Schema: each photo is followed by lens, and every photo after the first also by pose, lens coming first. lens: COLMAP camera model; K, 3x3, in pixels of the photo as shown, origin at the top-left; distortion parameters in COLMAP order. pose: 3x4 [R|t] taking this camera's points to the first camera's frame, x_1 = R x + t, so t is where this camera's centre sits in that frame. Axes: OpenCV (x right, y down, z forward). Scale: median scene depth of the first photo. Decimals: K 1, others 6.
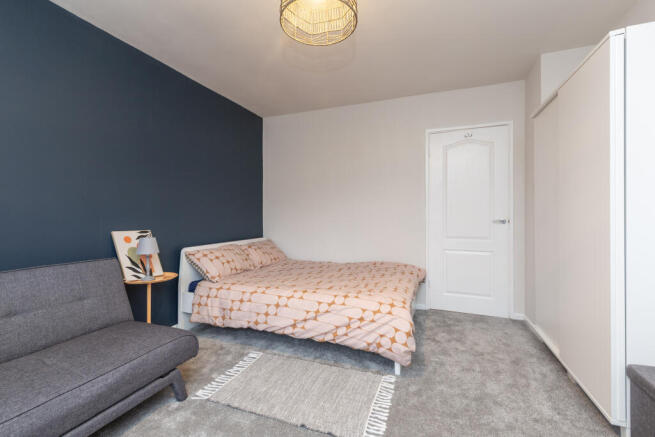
lens RADIAL K [[284.7, 0, 328.0], [0, 284.7, 216.5], [0, 0, 1]] dist [0.004254, 0.000993]
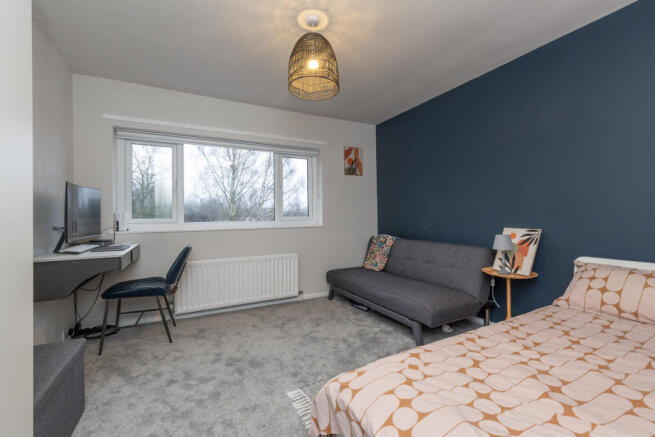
lens RADIAL K [[284.7, 0, 327.4], [0, 284.7, 217.3], [0, 0, 1]] dist [0.004254, 0.000993]
pose [[-0.662289, 0.008112, -0.749205, 0.601398], [0.006632, 0.999966, 0.004965, -0.003037], [0.749219, -0.001680, -0.662320, 1.173751]]
